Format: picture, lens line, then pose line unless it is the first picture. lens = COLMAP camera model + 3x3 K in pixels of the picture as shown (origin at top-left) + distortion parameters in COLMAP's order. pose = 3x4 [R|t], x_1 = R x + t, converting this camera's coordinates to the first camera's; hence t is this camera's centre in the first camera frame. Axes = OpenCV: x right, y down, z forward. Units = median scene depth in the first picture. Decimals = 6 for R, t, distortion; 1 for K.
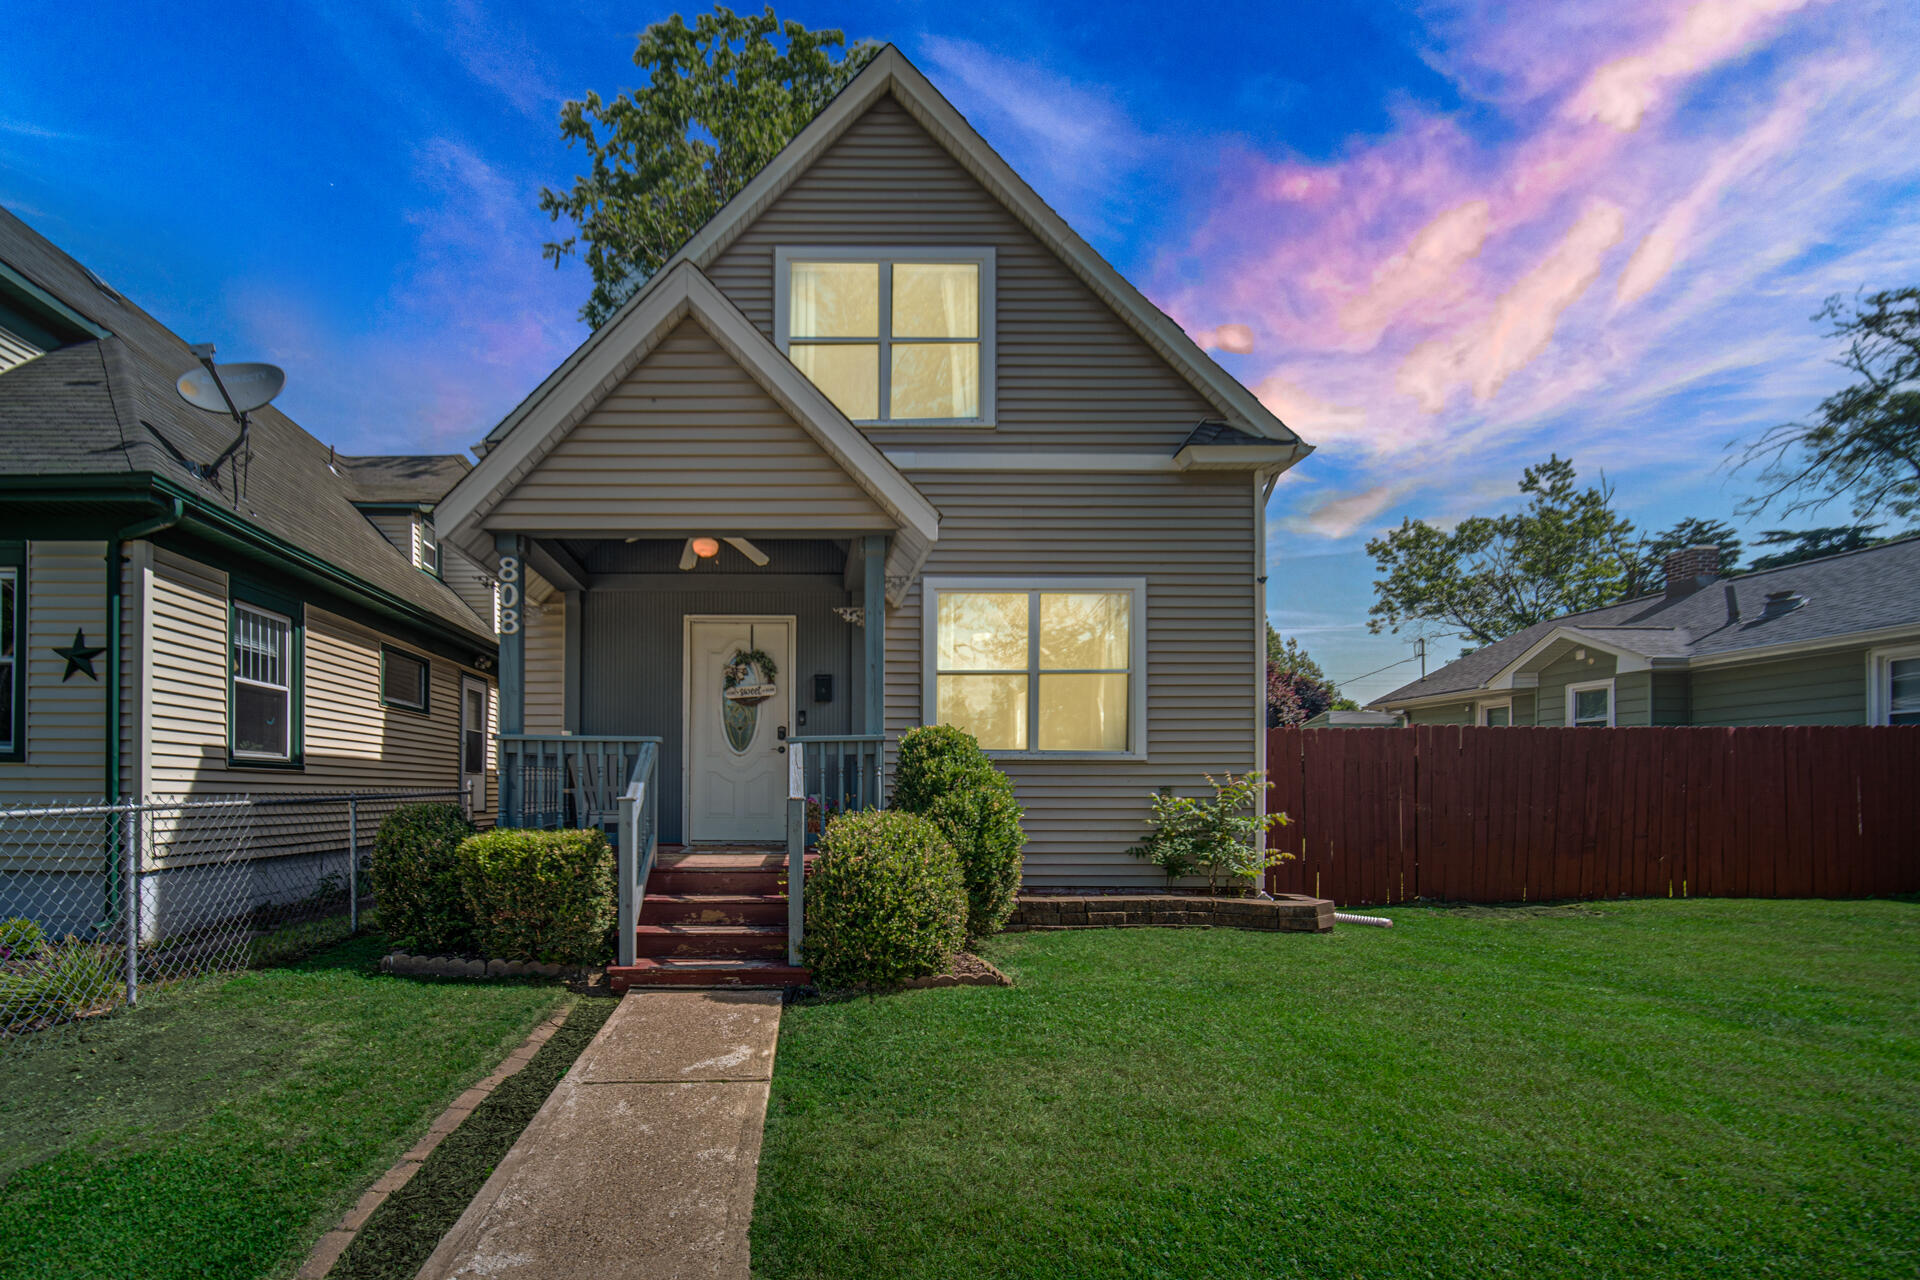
lens RADIAL K [[821.3, 0, 959.9], [0, 821.3, 795.5], [0, 0, 1]] dist [-0.001157, 0.000245]
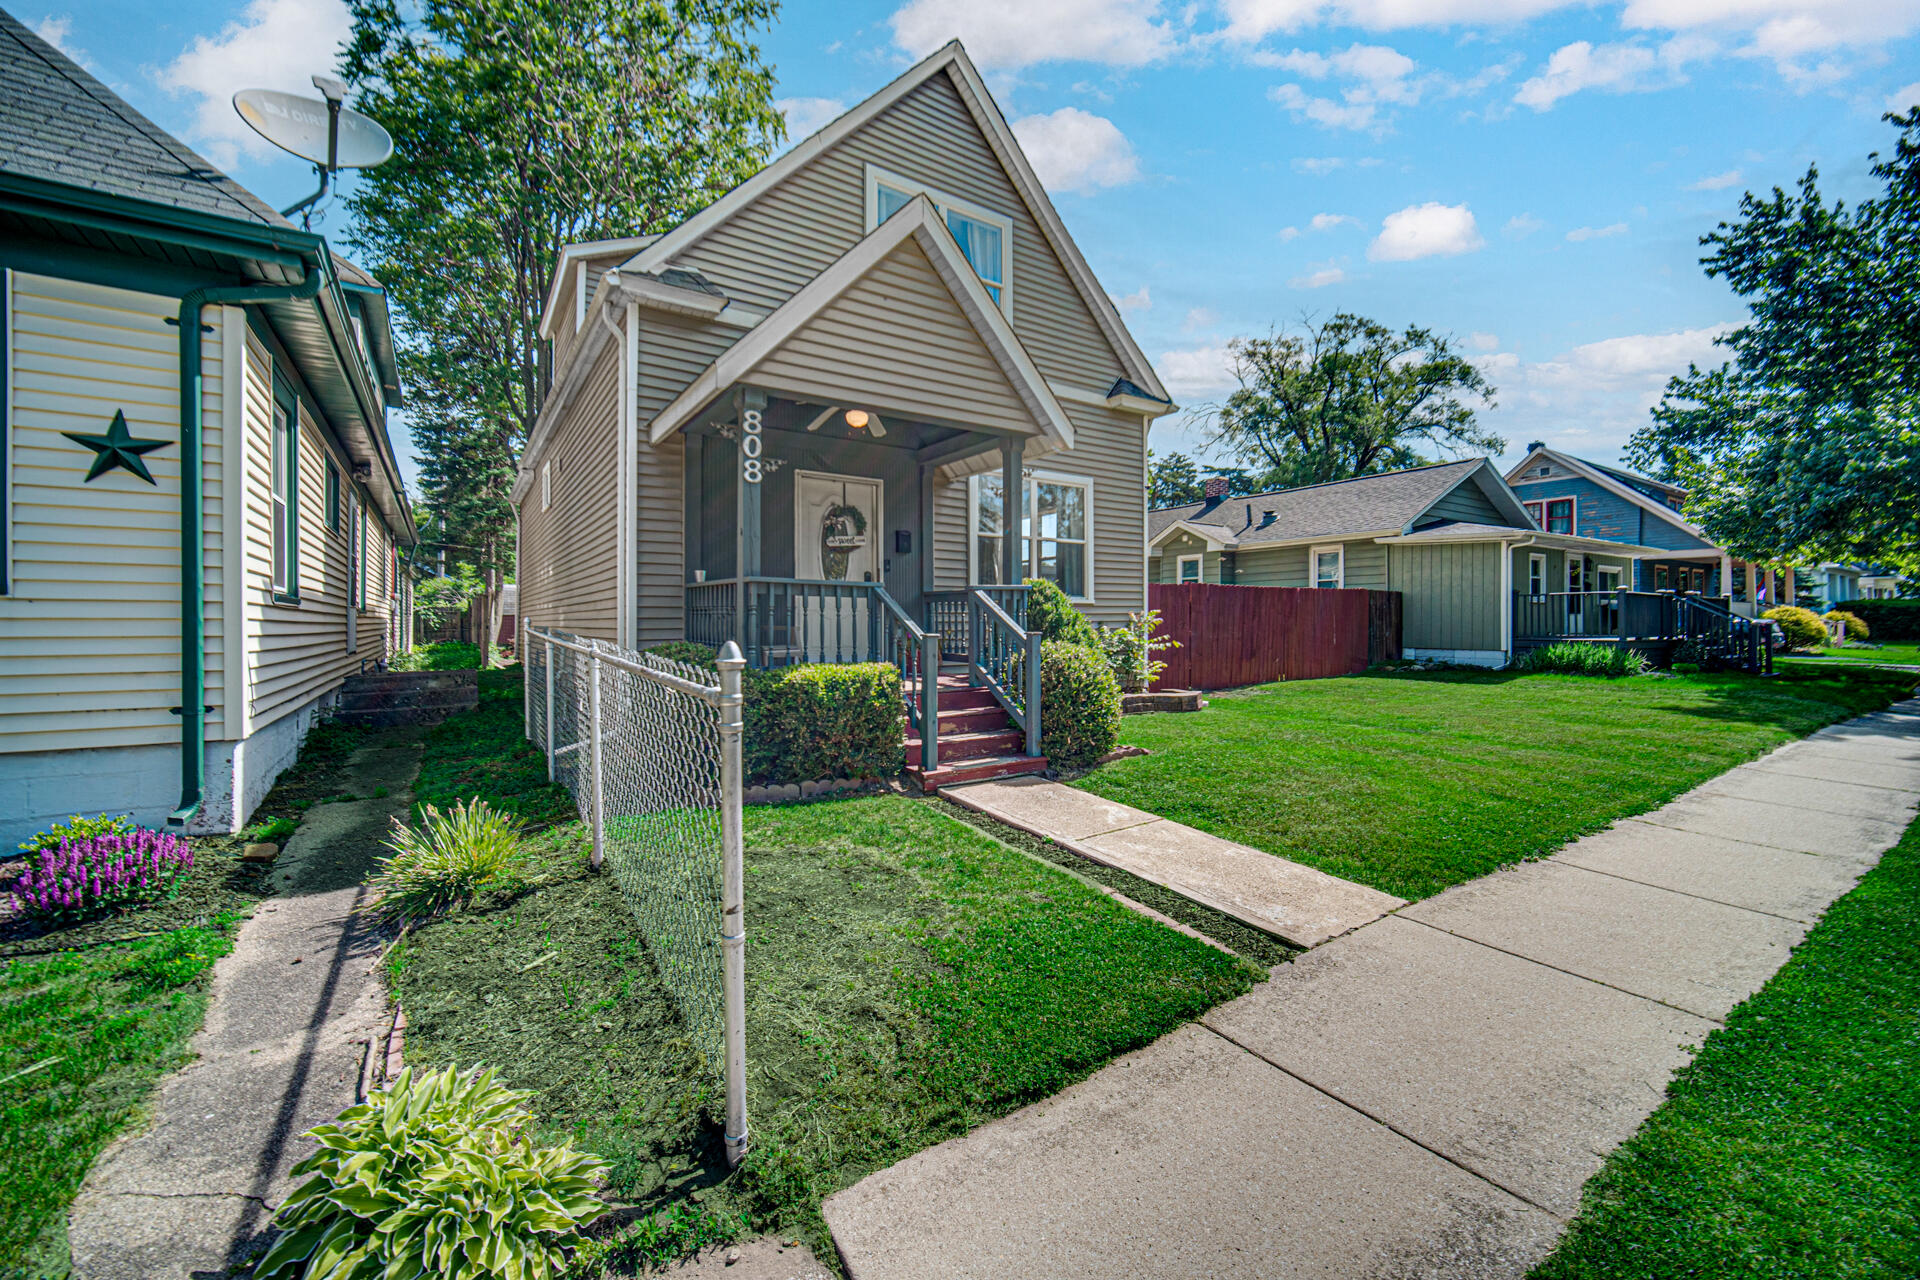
lens RADIAL K [[751.0, 0, 956.0], [0, 751.0, 631.7], [0, 0, 1]] dist [0.000025, 0.000031]
pose [[0.827440, -0.011866, 0.561428, -0.722677], [0.006298, 0.999910, 0.011851, -0.010513], [-0.561518, -0.006270, 0.827440, 0.034396]]
